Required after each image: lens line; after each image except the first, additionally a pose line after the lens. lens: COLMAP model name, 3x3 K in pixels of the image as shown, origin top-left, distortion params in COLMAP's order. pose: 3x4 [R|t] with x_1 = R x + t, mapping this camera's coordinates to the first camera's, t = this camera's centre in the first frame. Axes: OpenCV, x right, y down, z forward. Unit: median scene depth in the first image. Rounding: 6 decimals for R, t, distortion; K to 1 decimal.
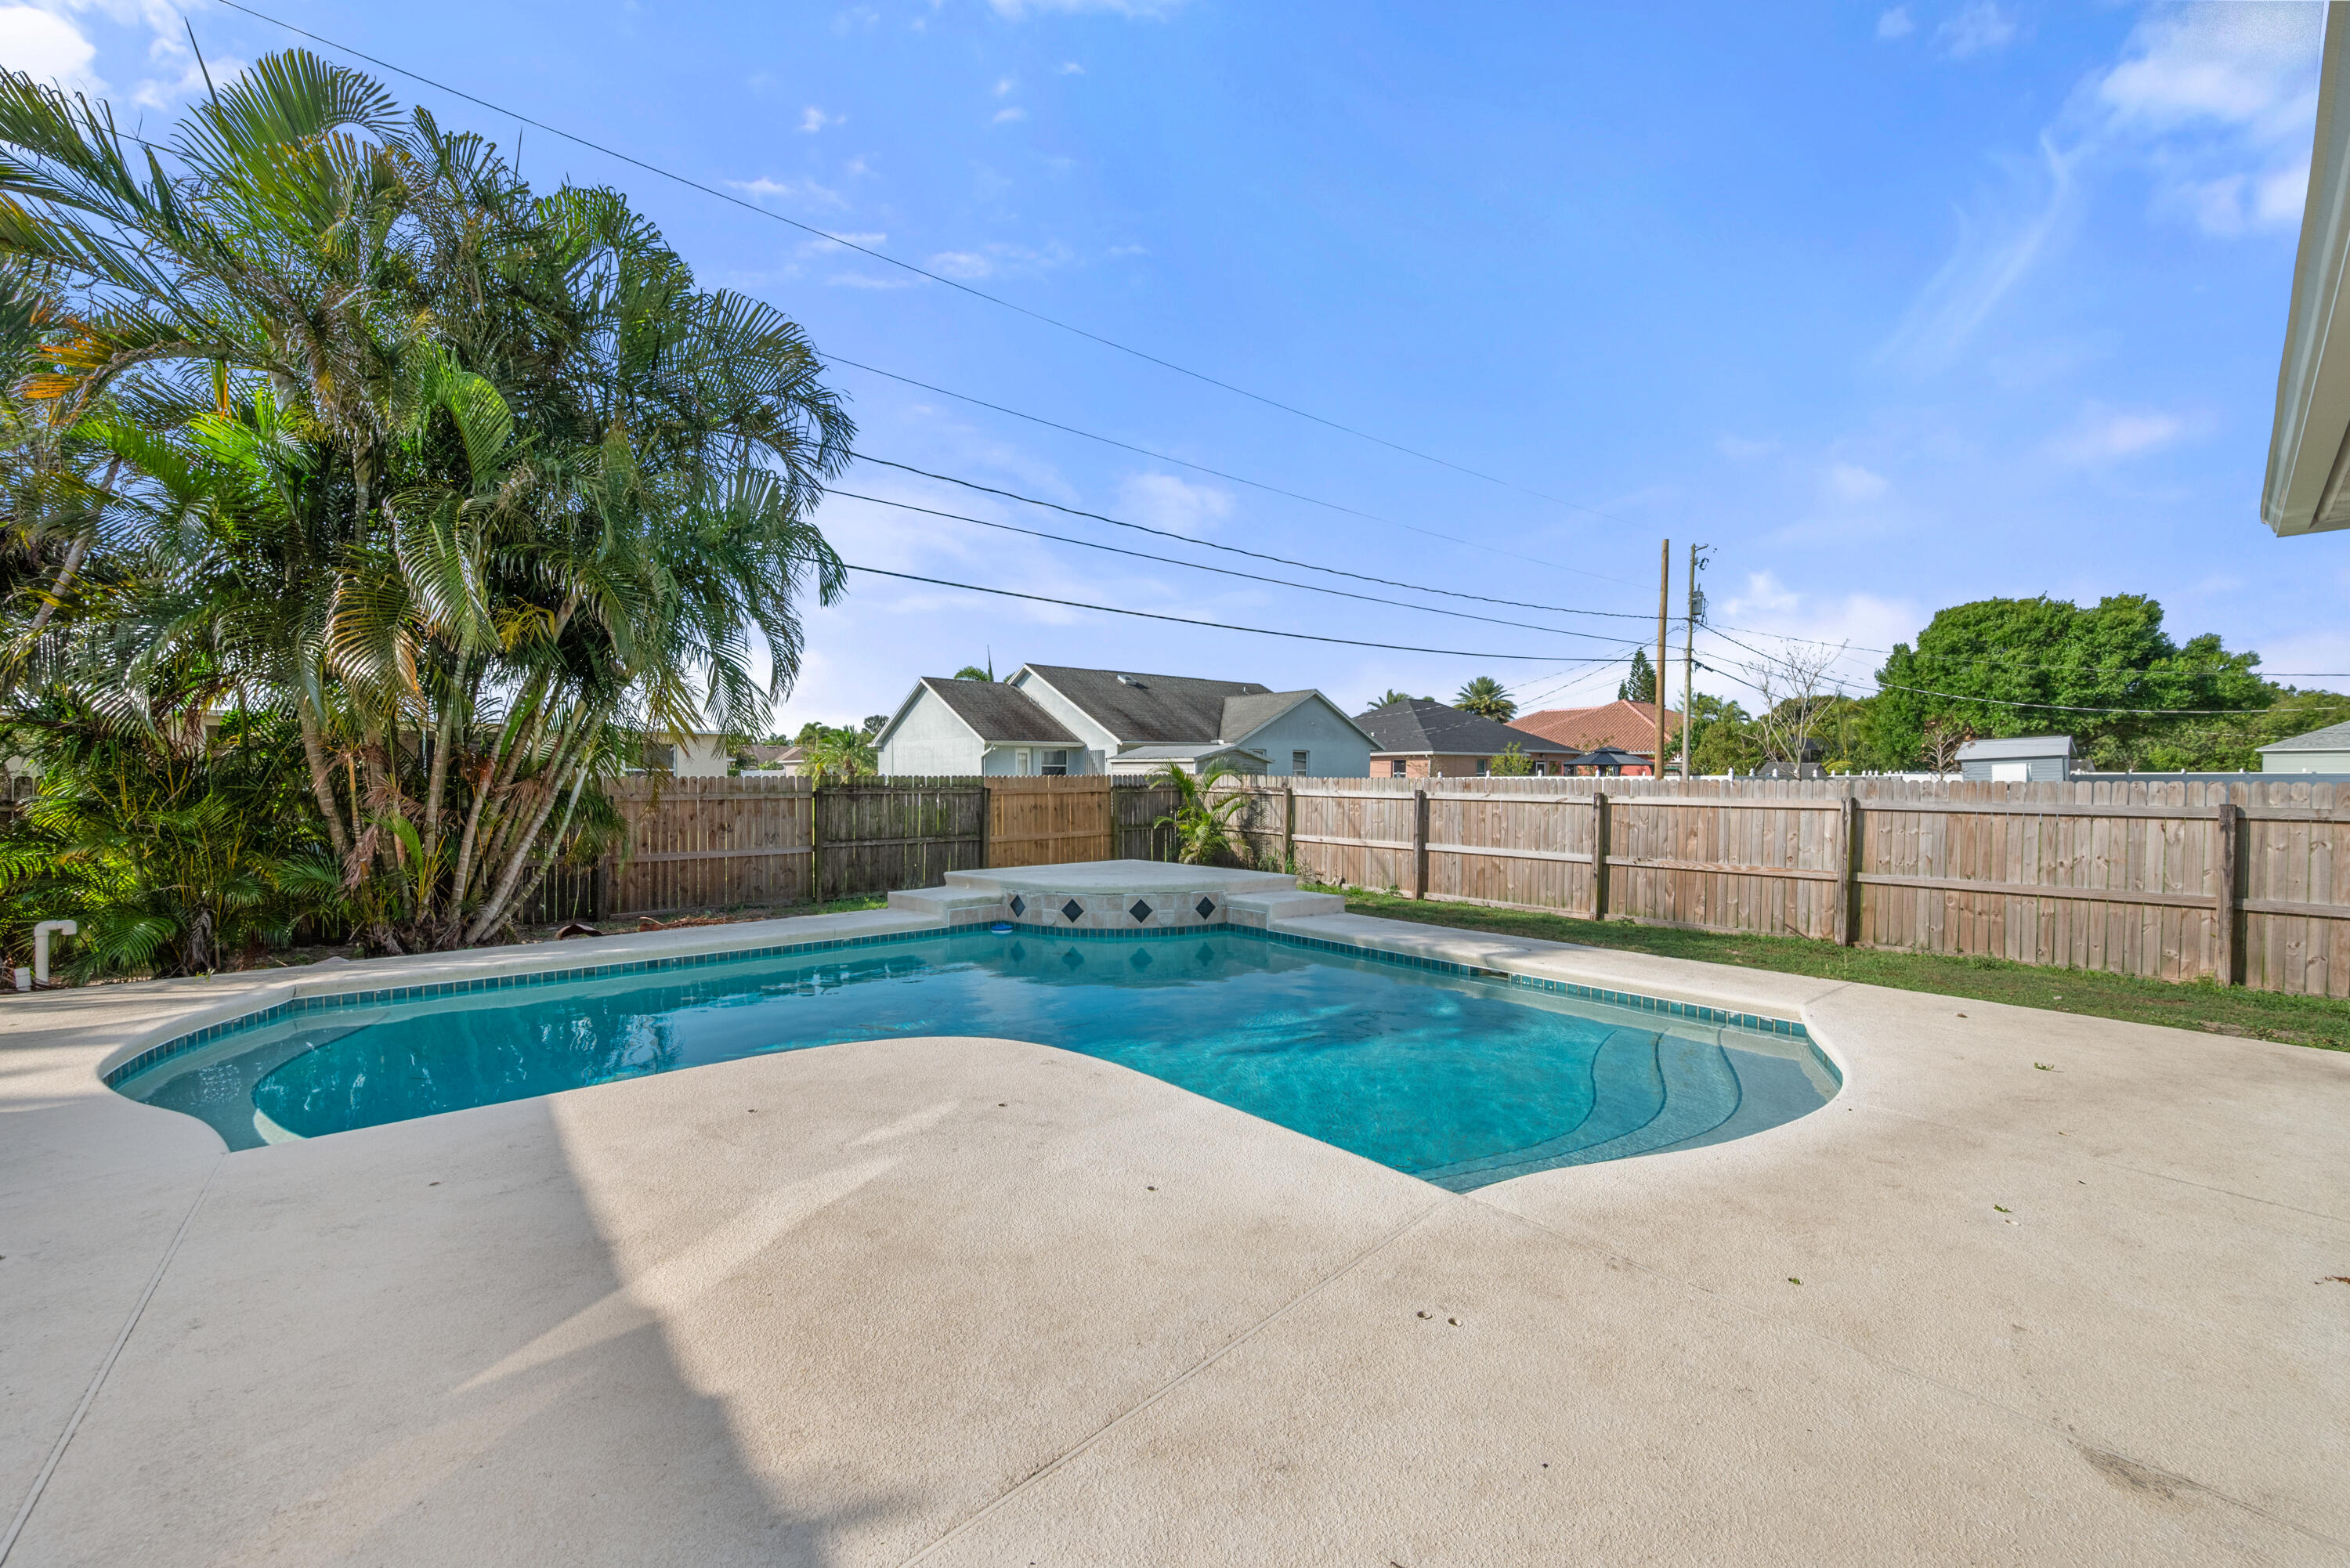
lens RADIAL K [[928.0, 0, 1187.7], [0, 928.0, 780.7], [0, 0, 1]] dist [-0.002072, -0.000020]
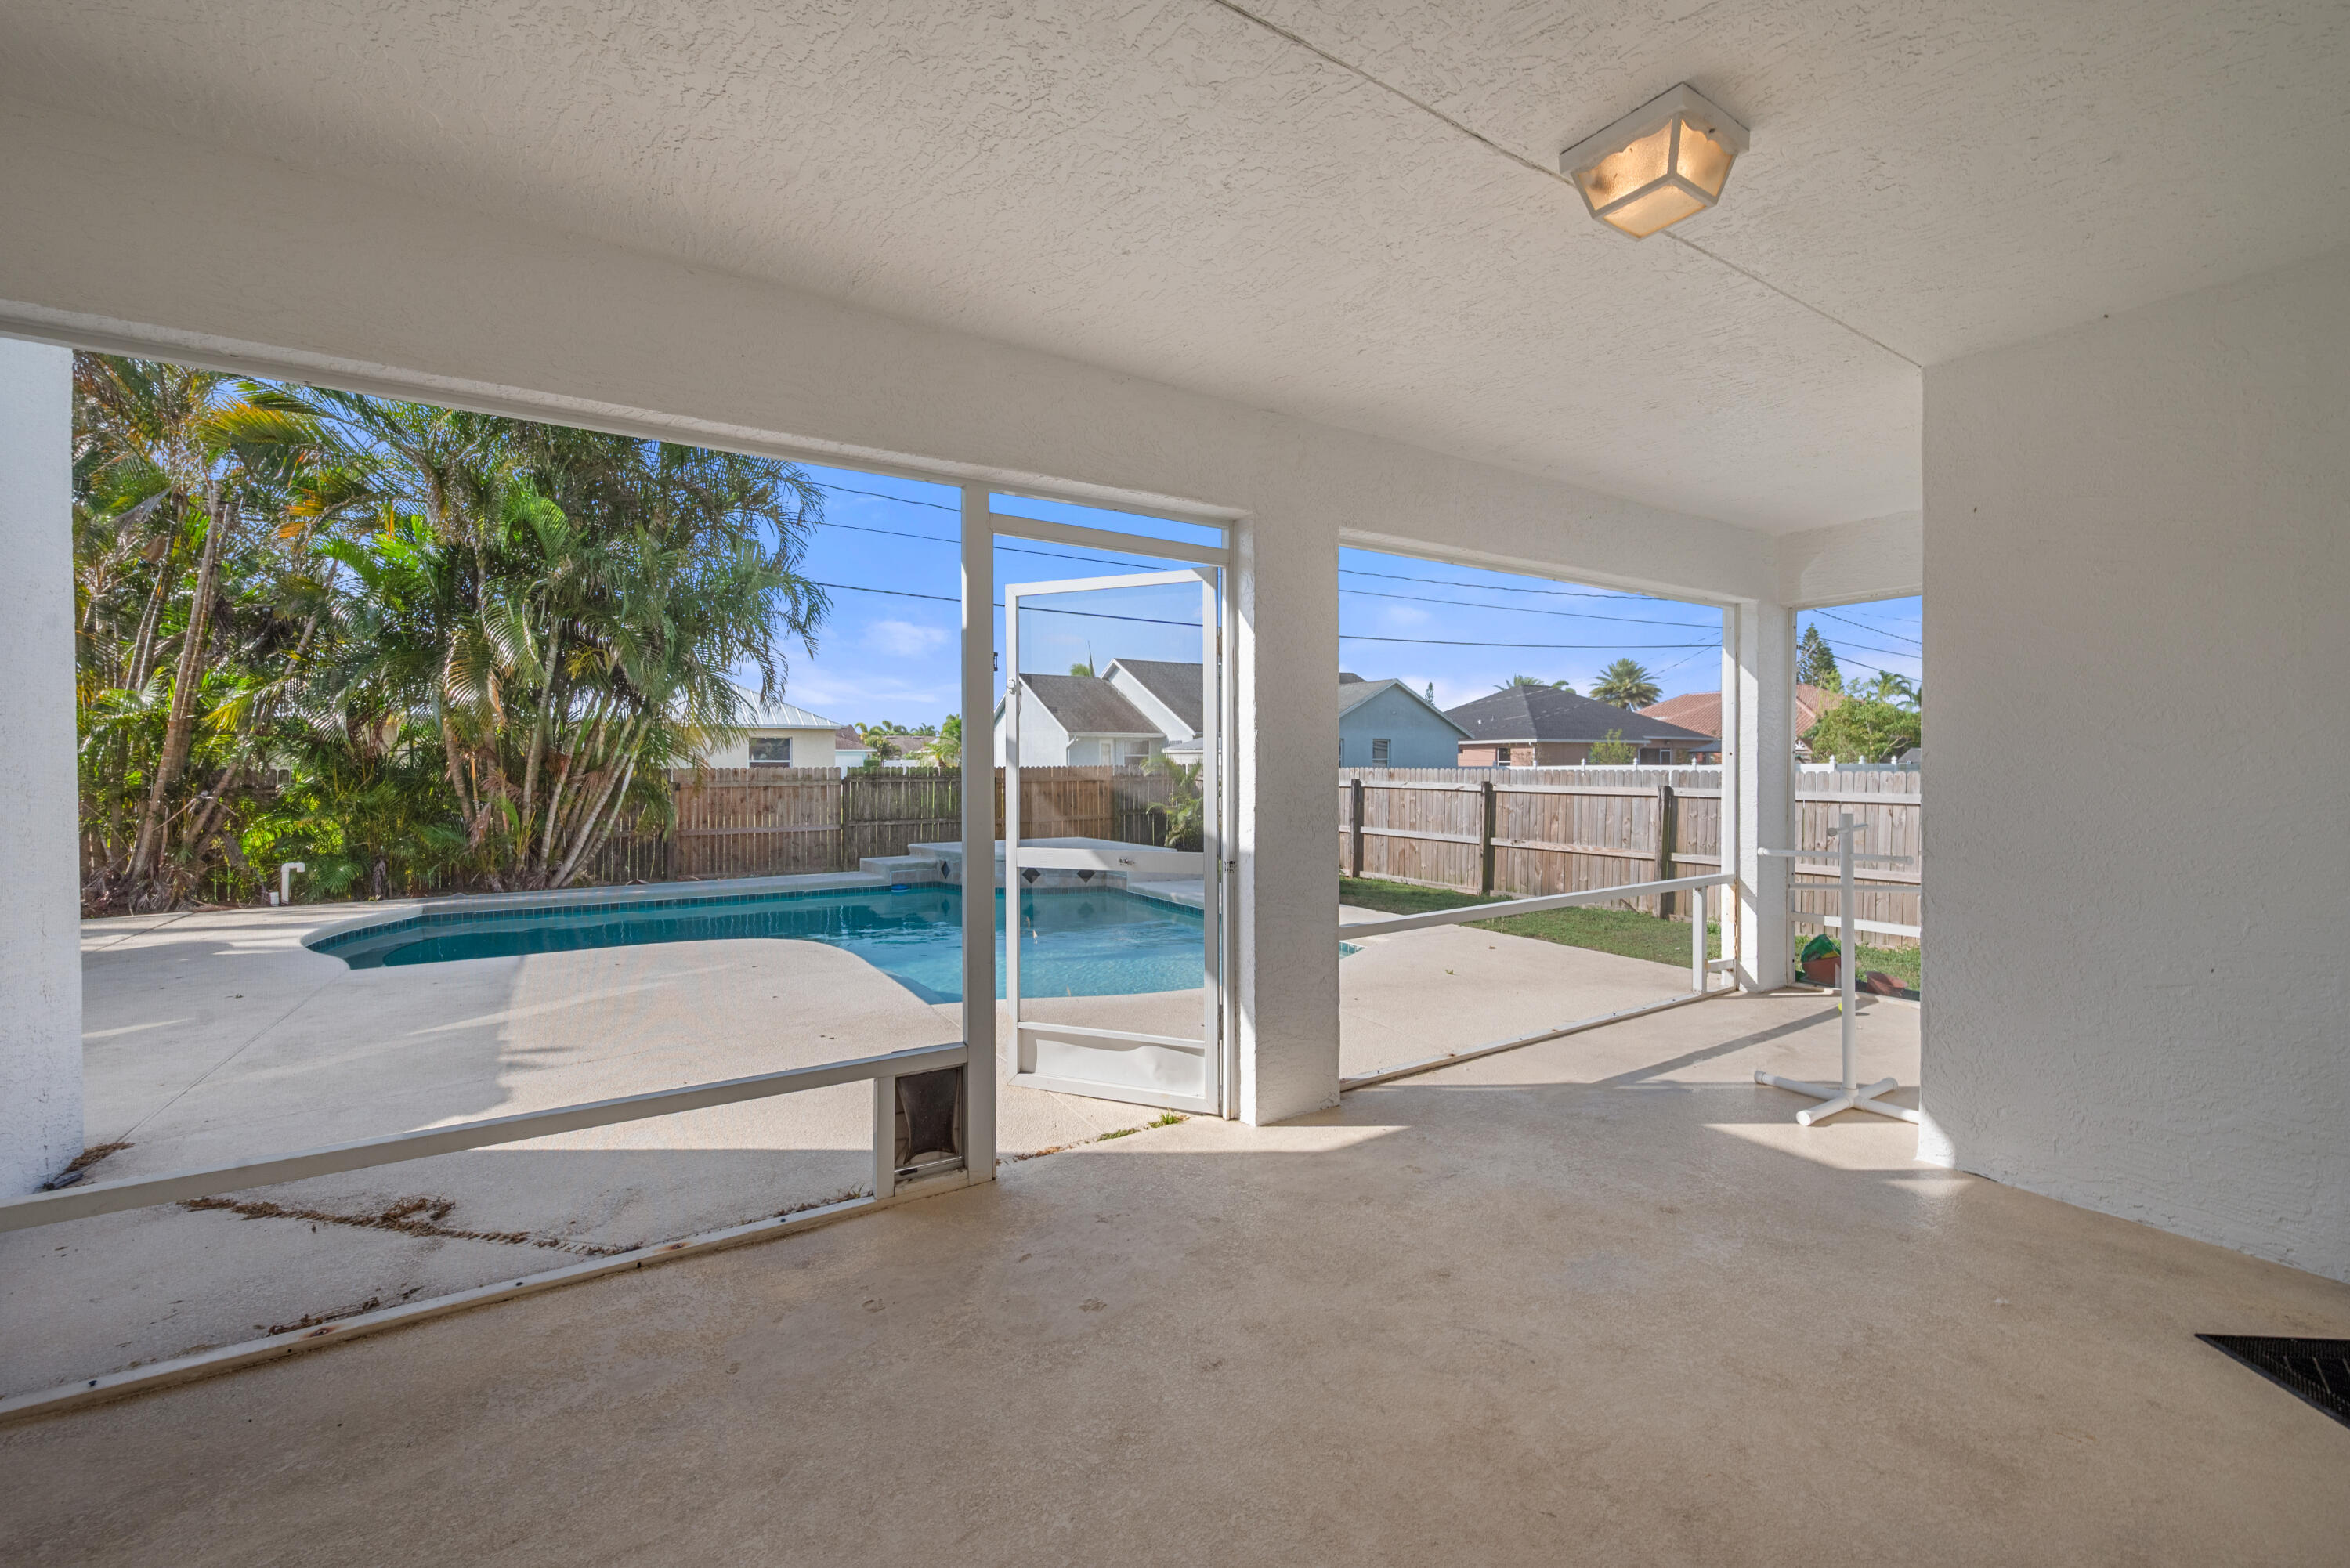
lens RADIAL K [[928.0, 0, 1186.6], [0, 928.0, 772.9], [0, 0, 1]] dist [-0.002072, -0.000020]
pose [[0.988037, -0.000445, -0.154218, 0.340161], [0.001127, 0.999990, 0.004335, -0.003450], [0.154215, -0.004457, 0.988027, -0.208848]]
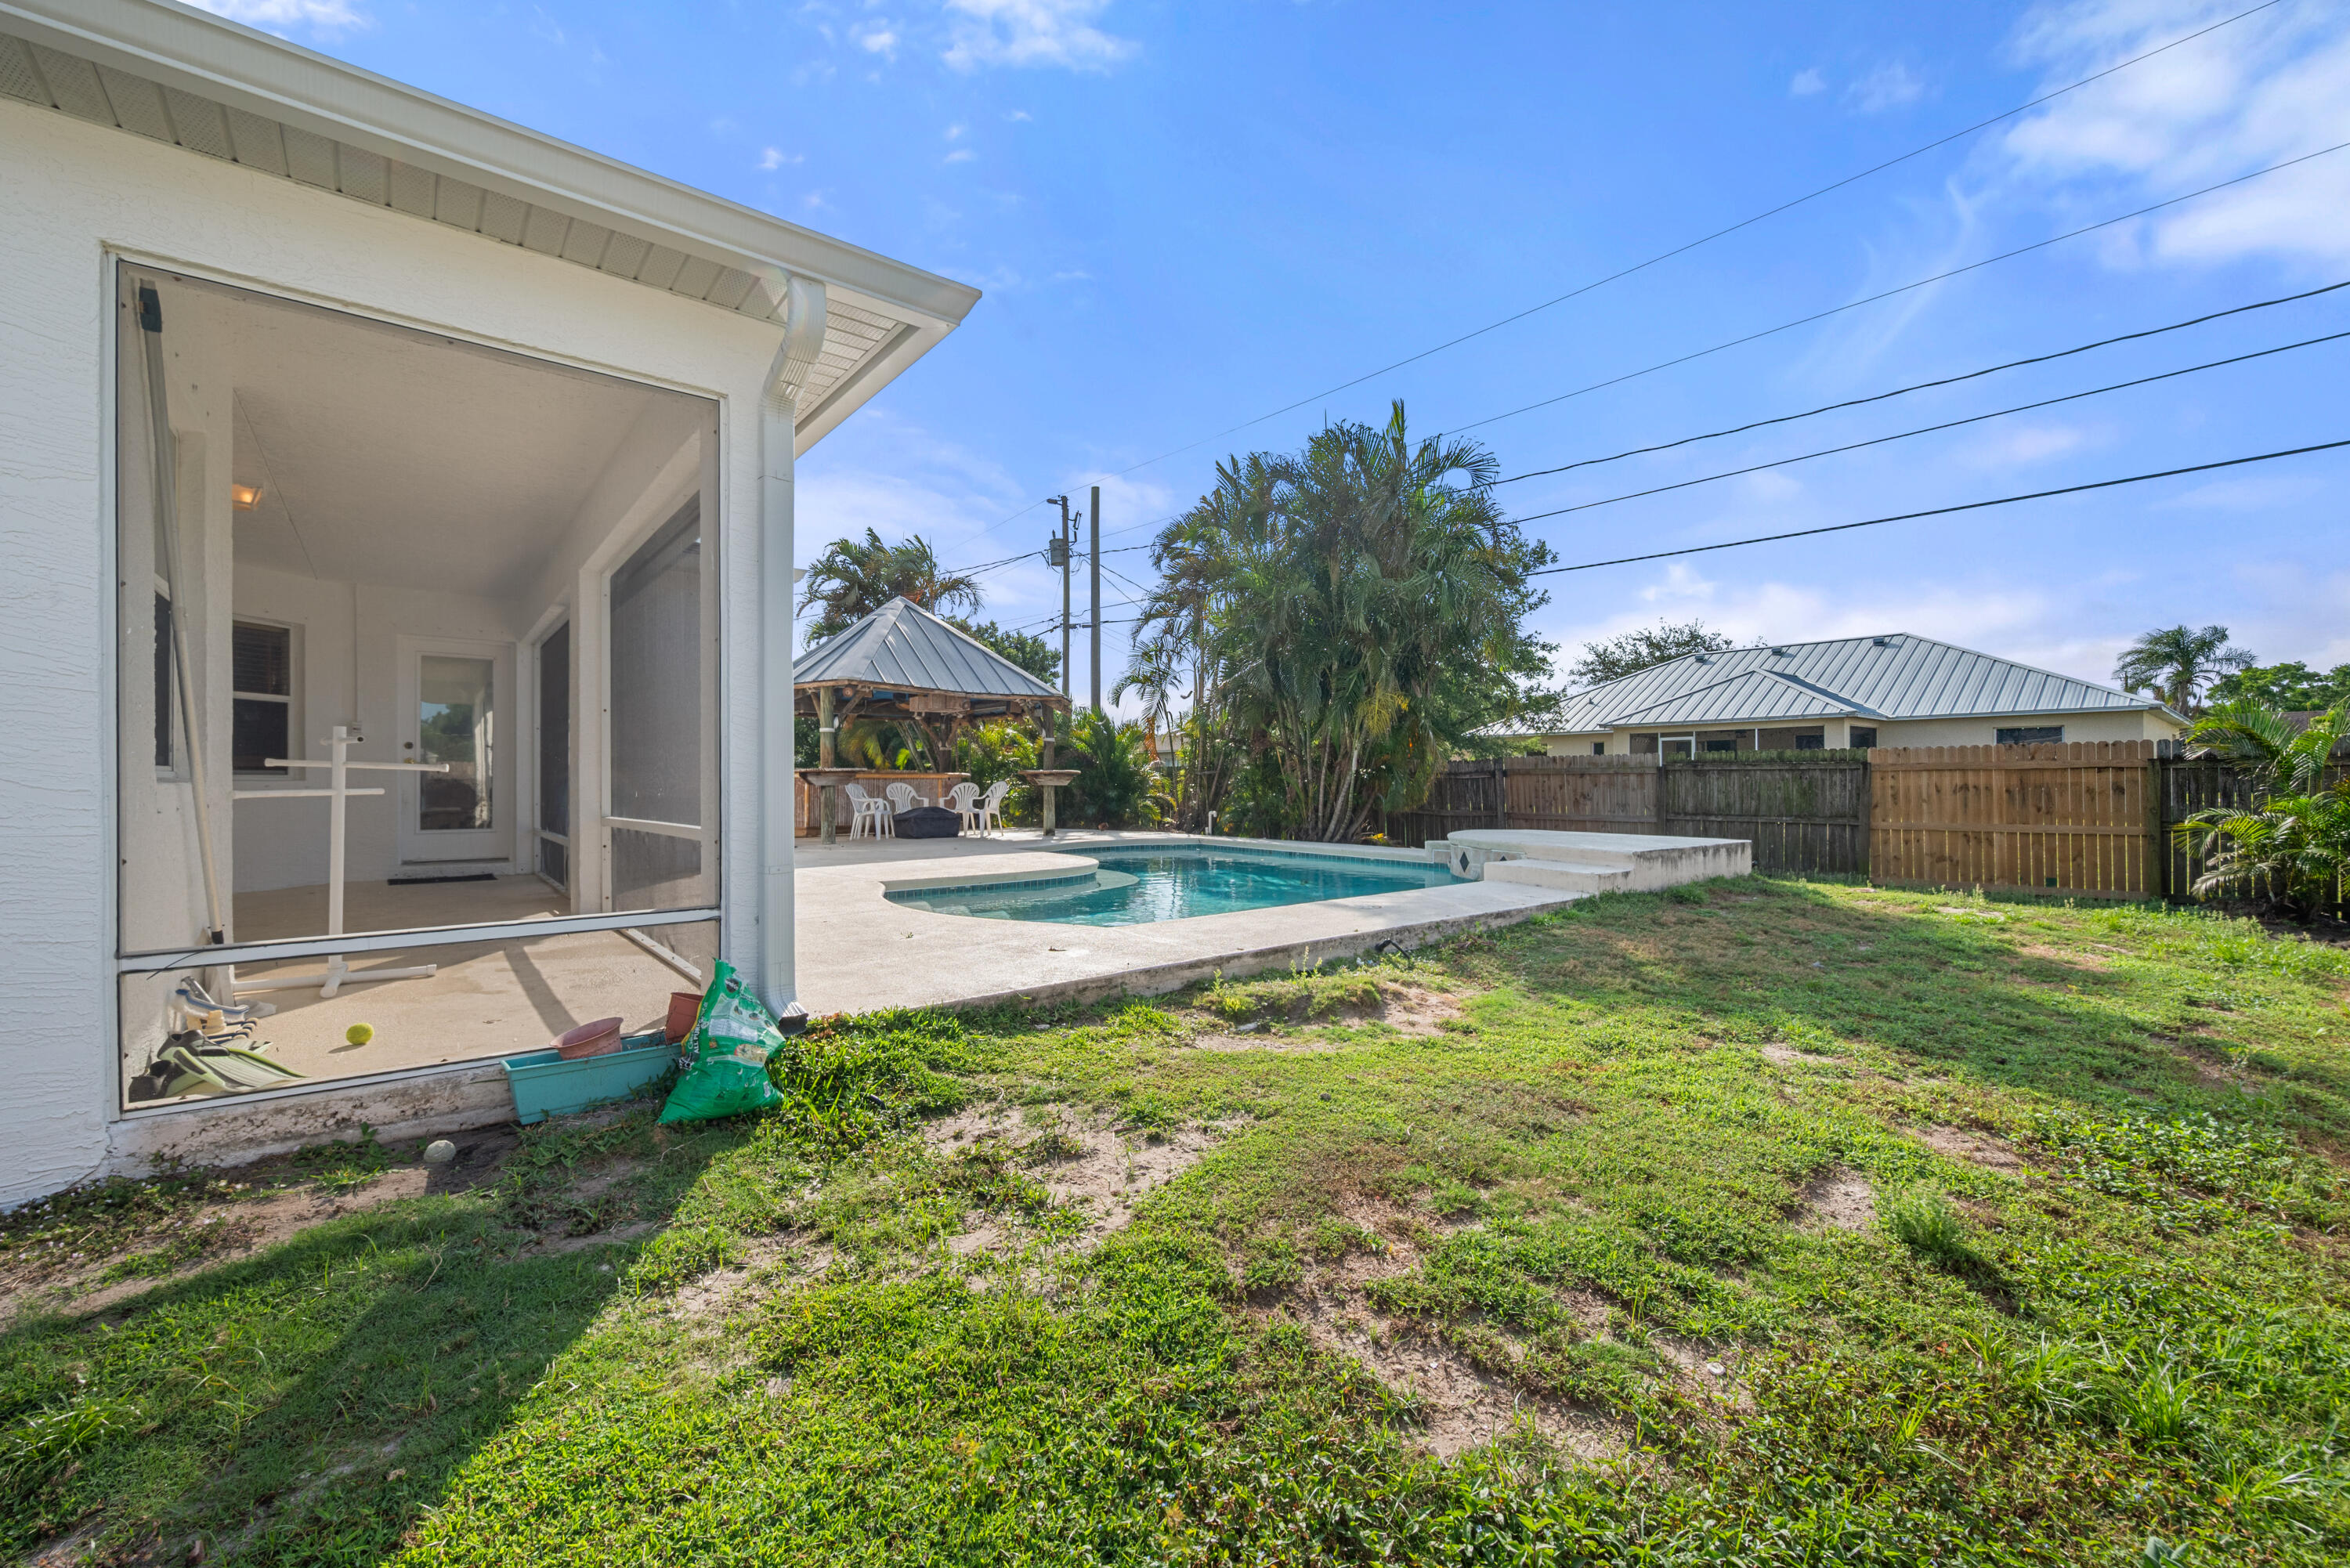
lens RADIAL K [[928.0, 0, 1198.2], [0, 928.0, 786.8], [0, 0, 1]] dist [-0.002072, -0.000020]
pose [[-0.015174, 0.007590, -0.999856, 1.023823], [-0.001906, 0.999969, 0.007620, 0.039659], [0.999883, 0.002021, -0.015159, 0.666928]]
